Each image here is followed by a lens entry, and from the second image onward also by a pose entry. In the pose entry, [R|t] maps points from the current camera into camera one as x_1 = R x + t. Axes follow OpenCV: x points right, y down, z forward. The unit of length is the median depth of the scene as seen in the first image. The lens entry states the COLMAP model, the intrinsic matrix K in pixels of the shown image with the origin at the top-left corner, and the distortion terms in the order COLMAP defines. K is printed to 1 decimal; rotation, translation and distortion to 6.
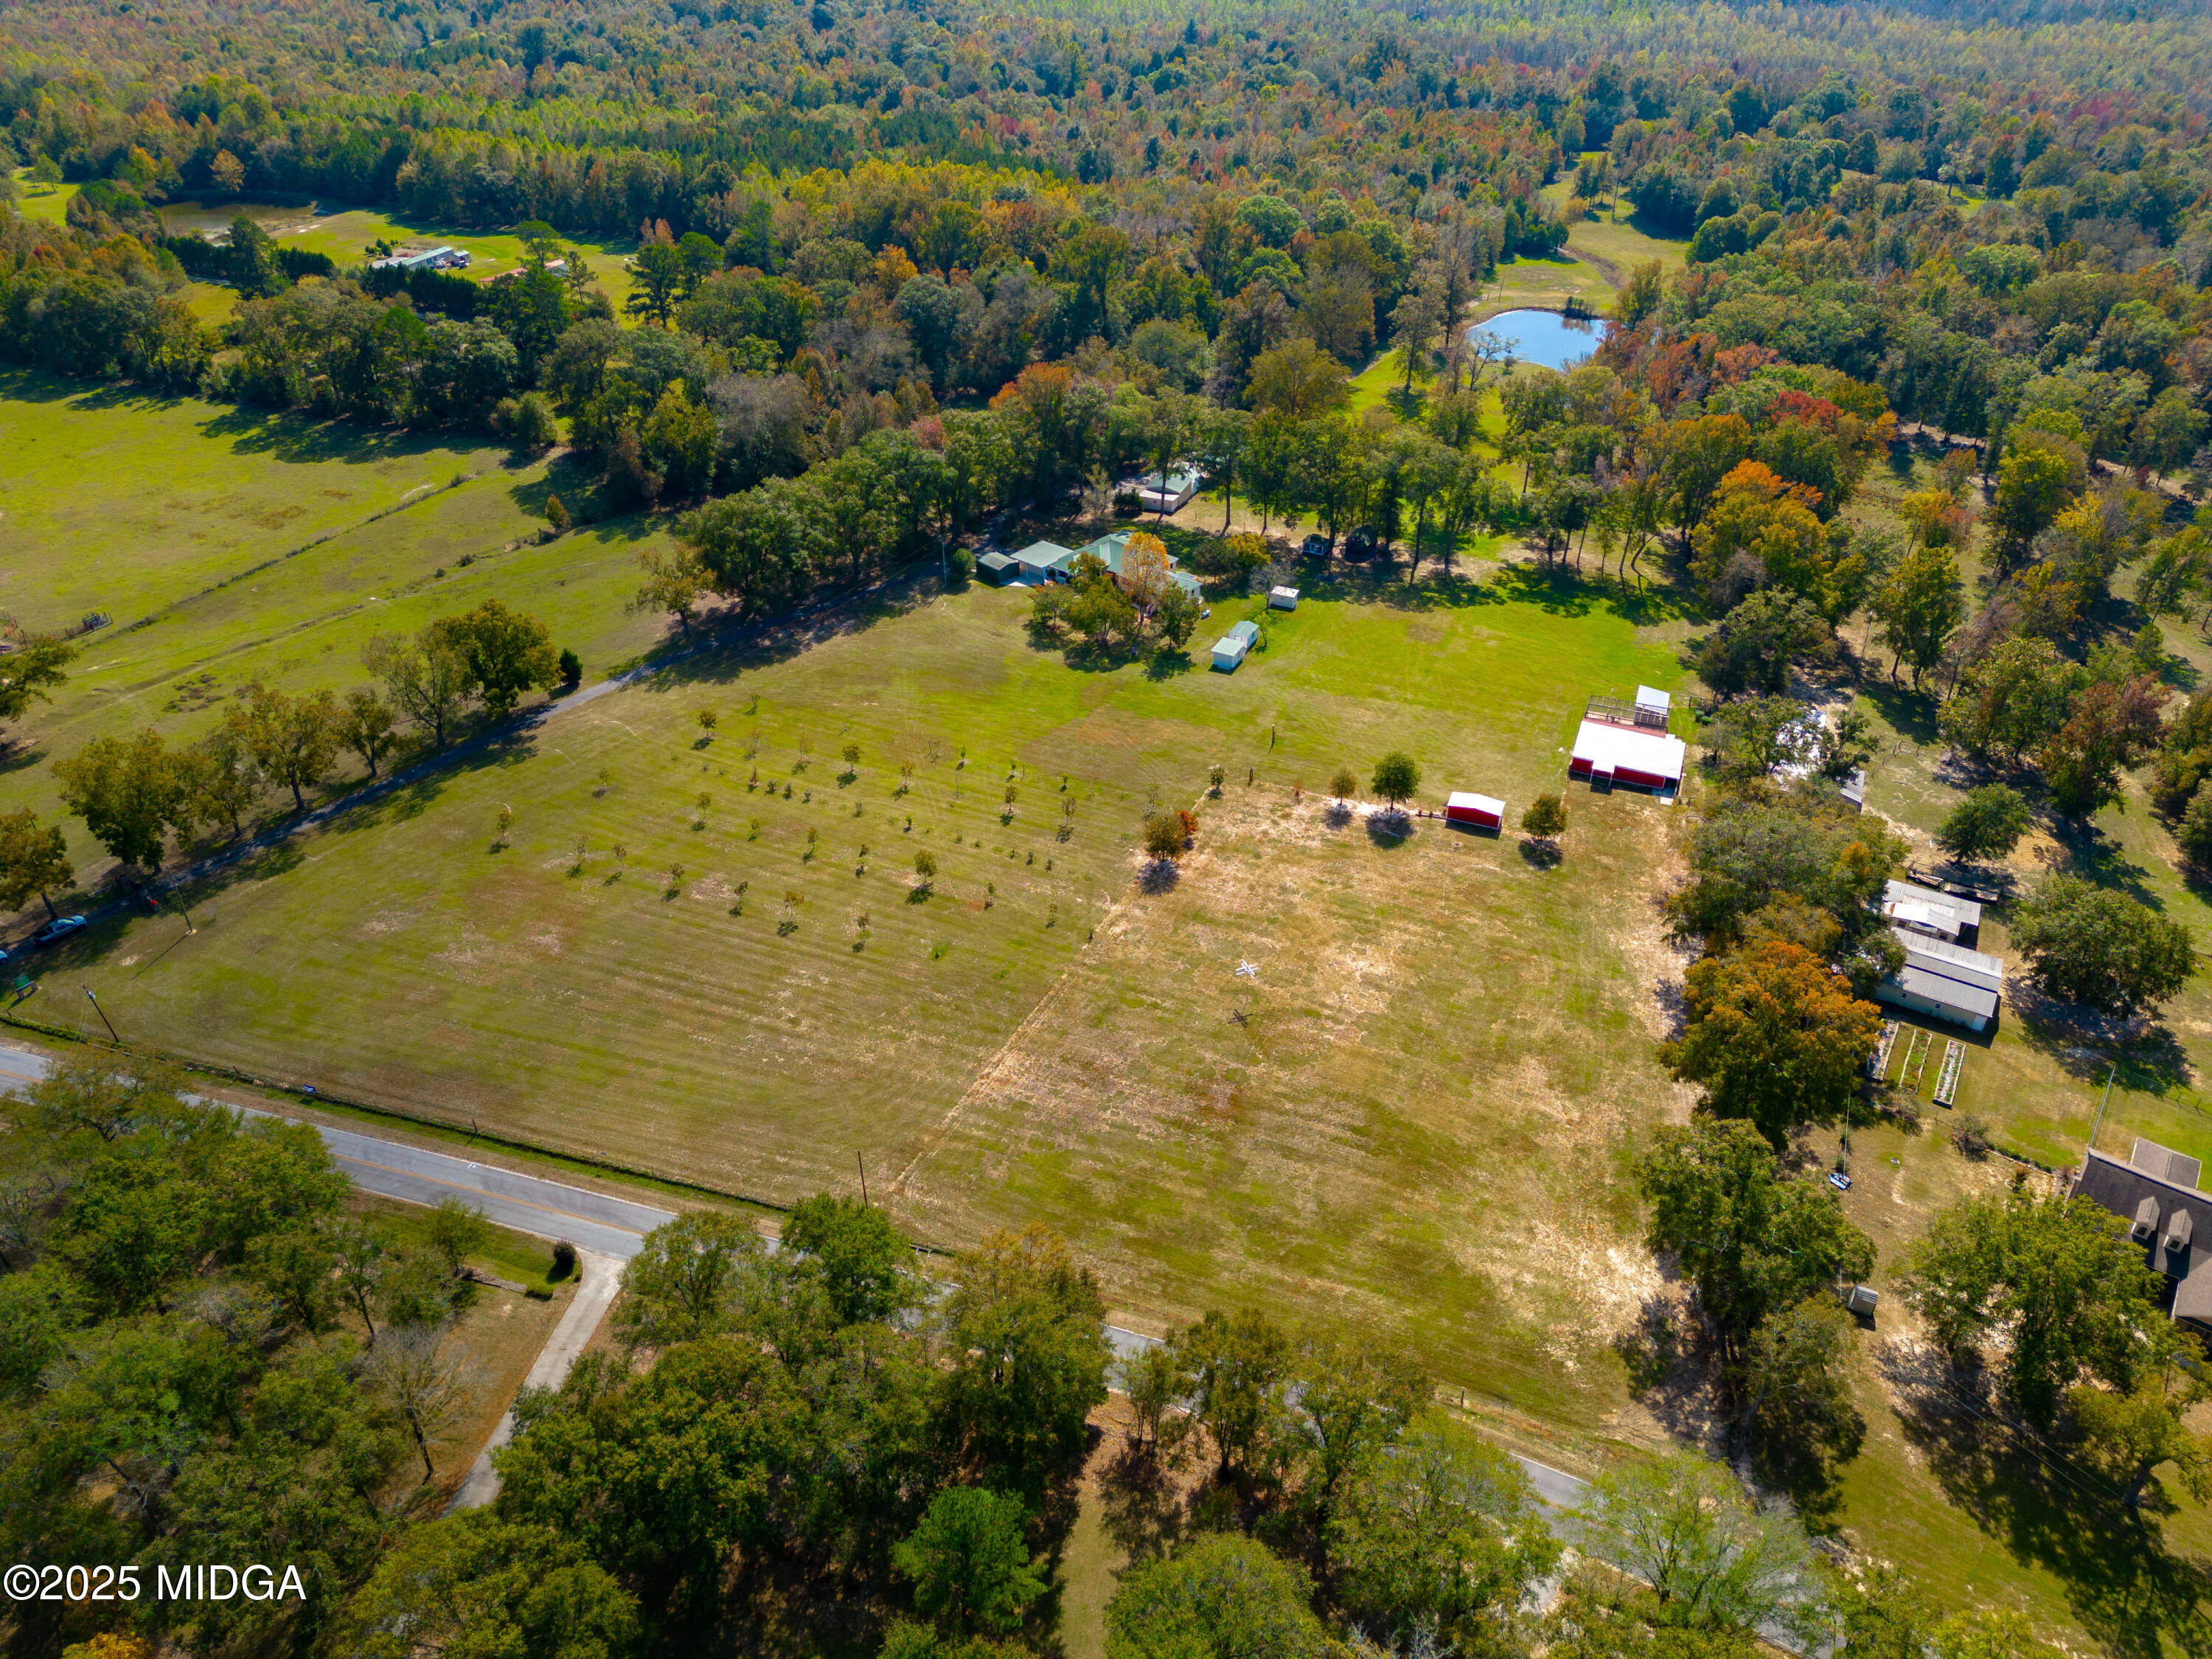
lens RADIAL K [[1600.6, 0, 1093.5], [0, 1600.6, 823.1], [0, 0, 1]] dist [0.095292, -0.077353]
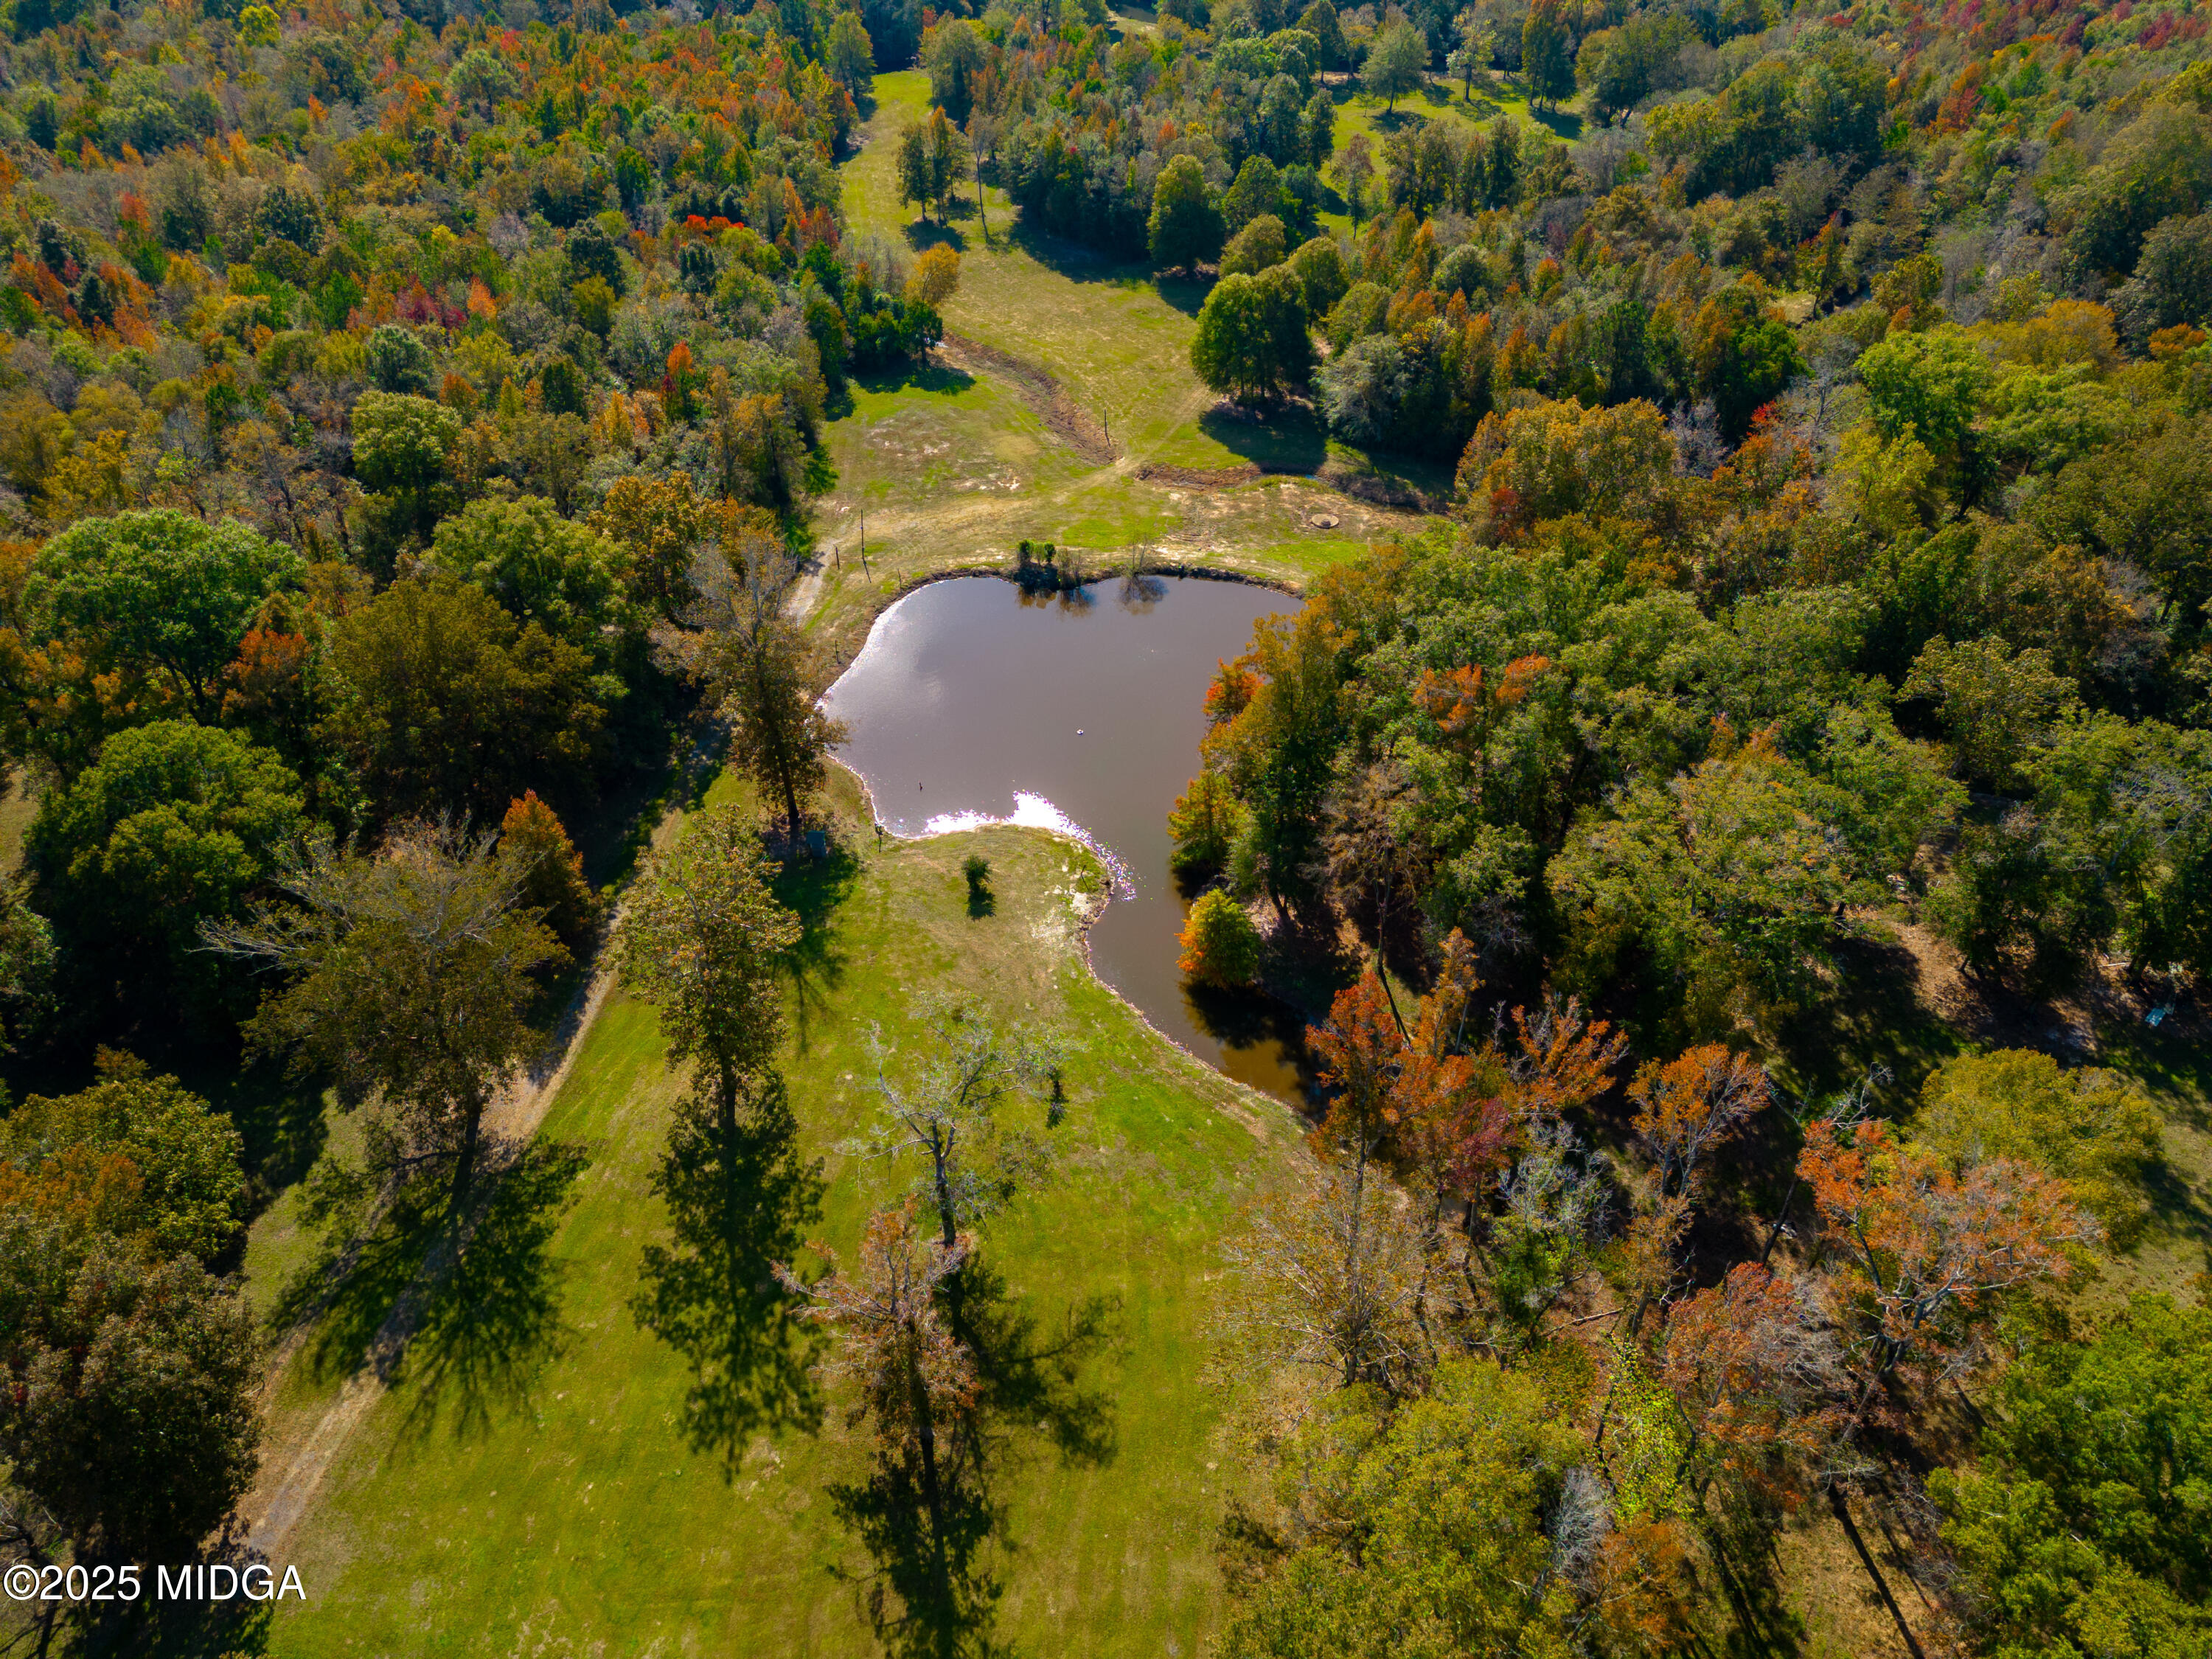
lens RADIAL K [[1600.6, 0, 1093.5], [0, 1600.6, 823.1], [0, 0, 1]] dist [0.095292, -0.077353]
pose [[0.902463, -0.281078, 0.326429, 0.119656], [0.246622, 0.958435, 0.143454, -0.246726], [-0.353183, -0.048958, 0.934272, 0.469044]]
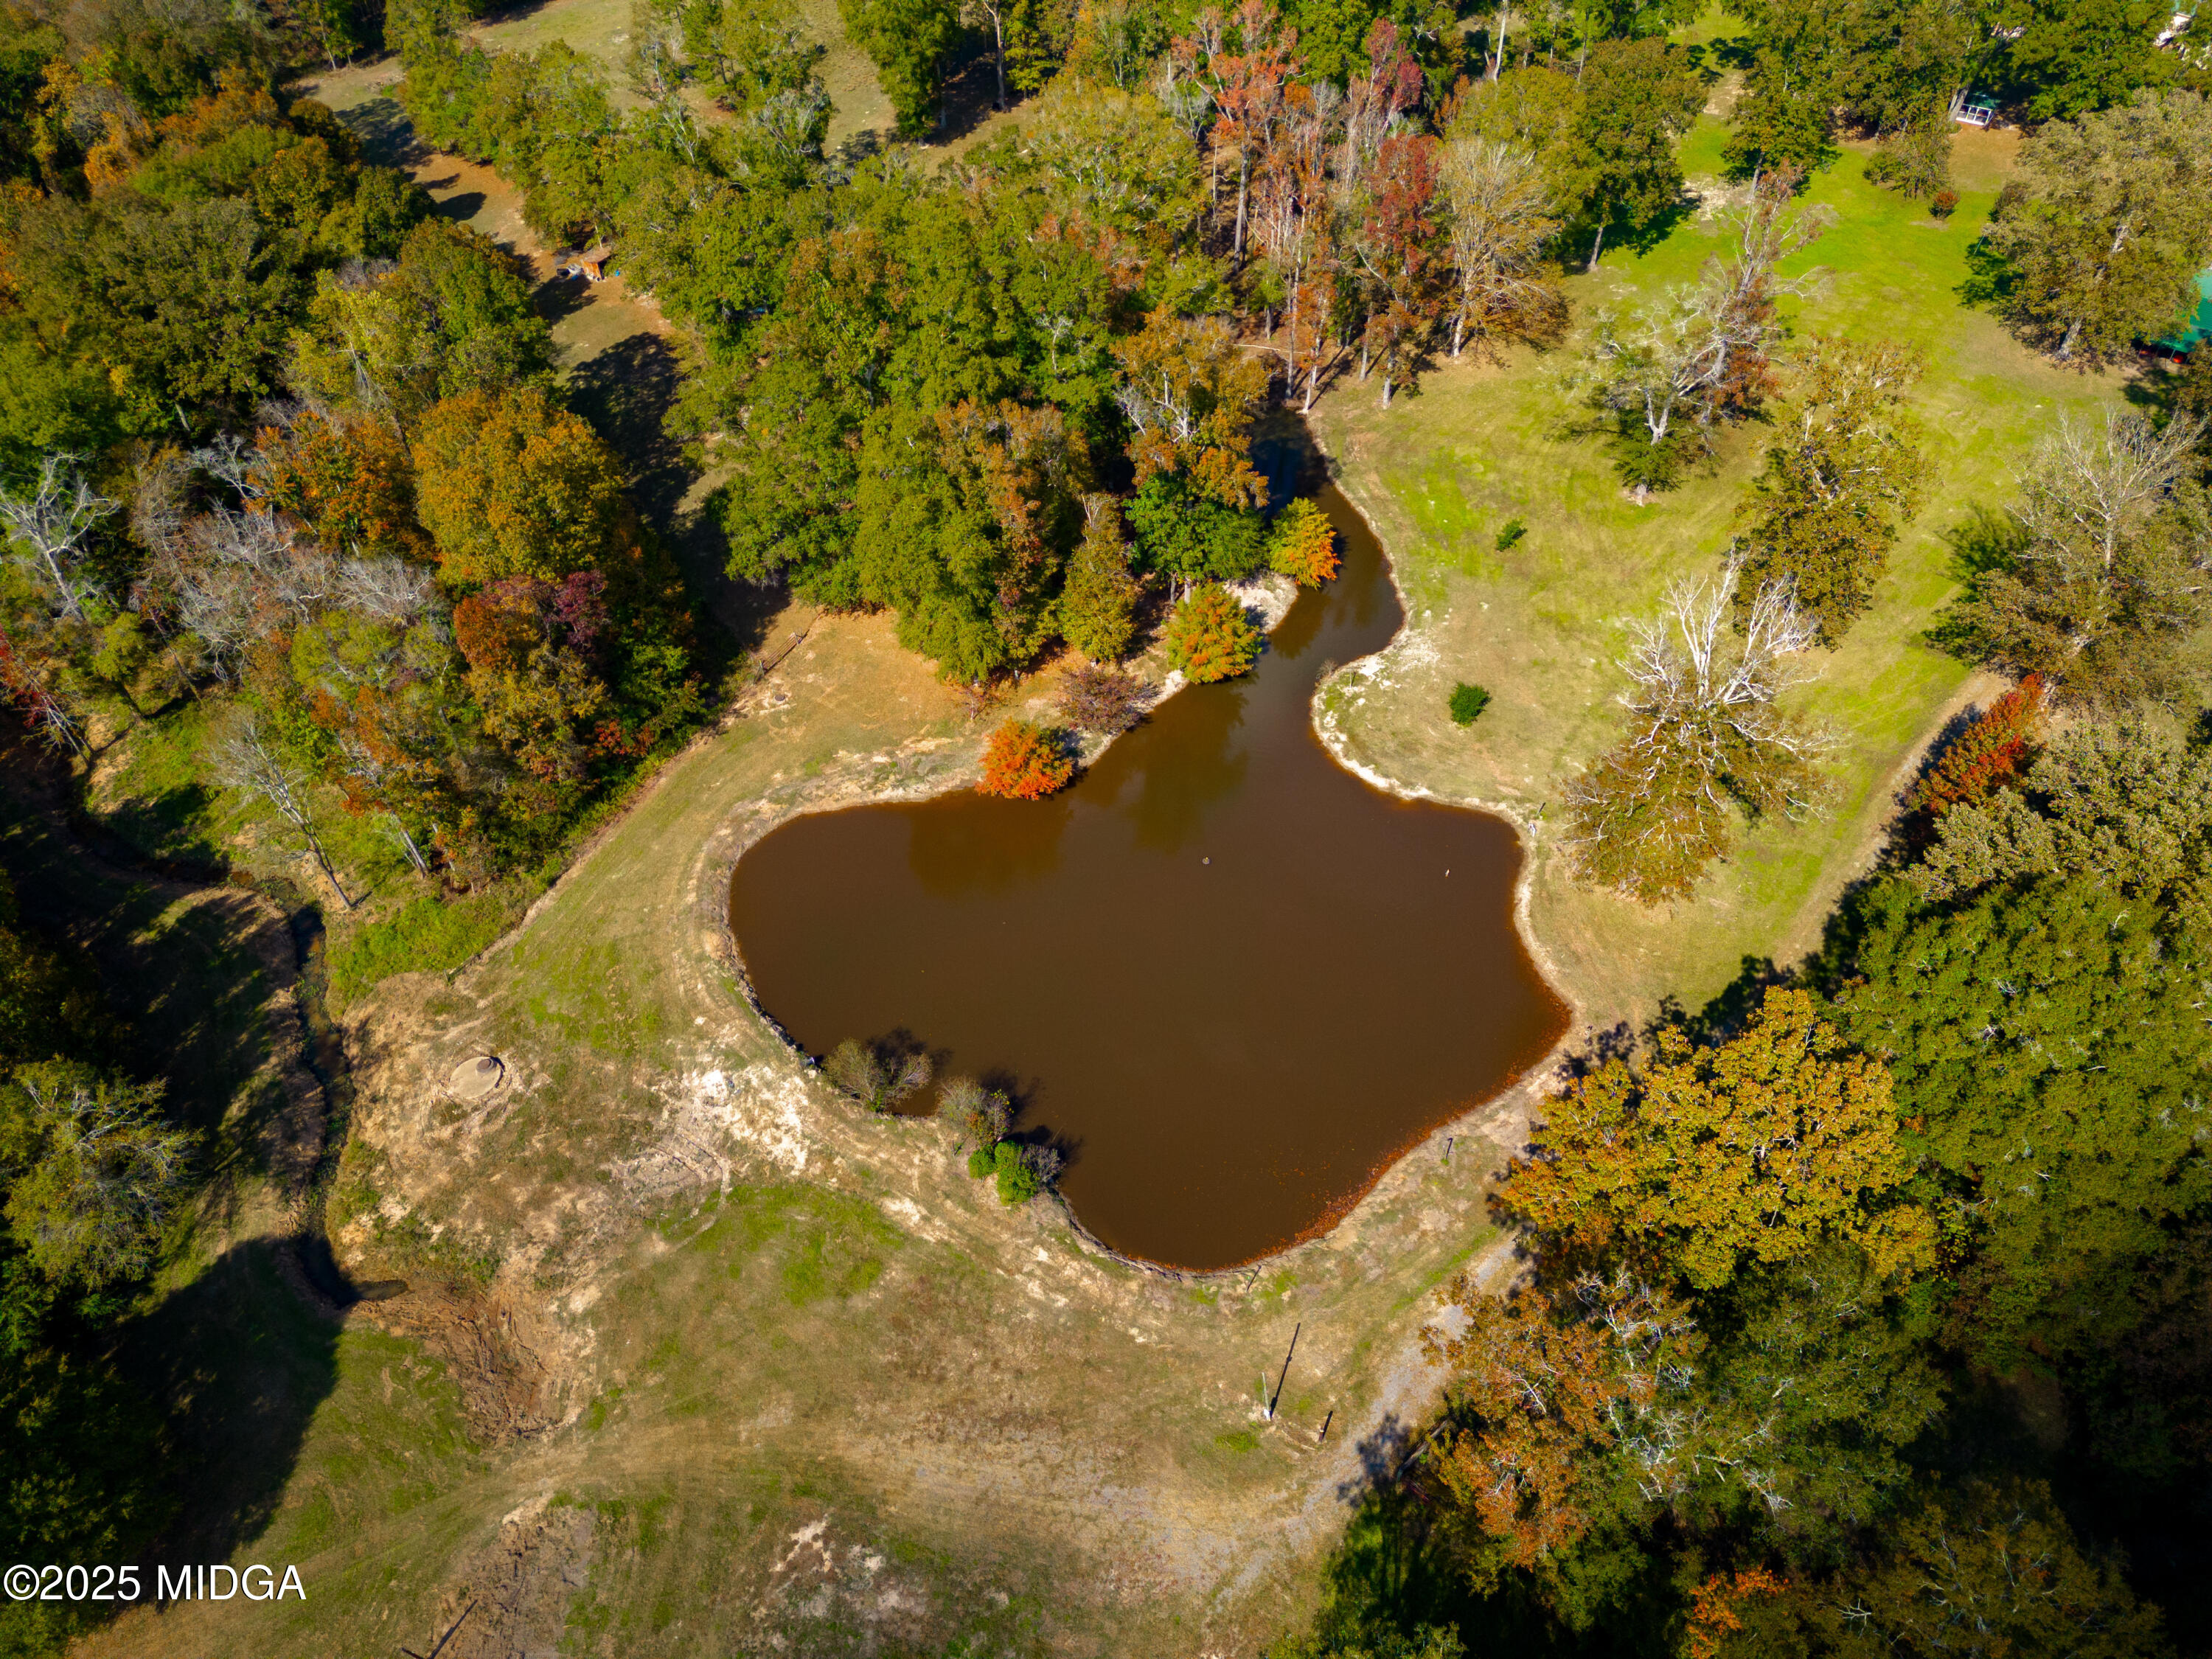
lens RADIAL K [[1600.6, 0, 1093.5], [0, 1600.6, 823.1], [0, 0, 1]] dist [0.095292, -0.077353]
pose [[-0.986484, -0.096397, 0.132503, 0.207475], [0.107586, 0.228888, 0.967489, -0.439533], [-0.123591, 0.968668, -0.215424, 0.798880]]
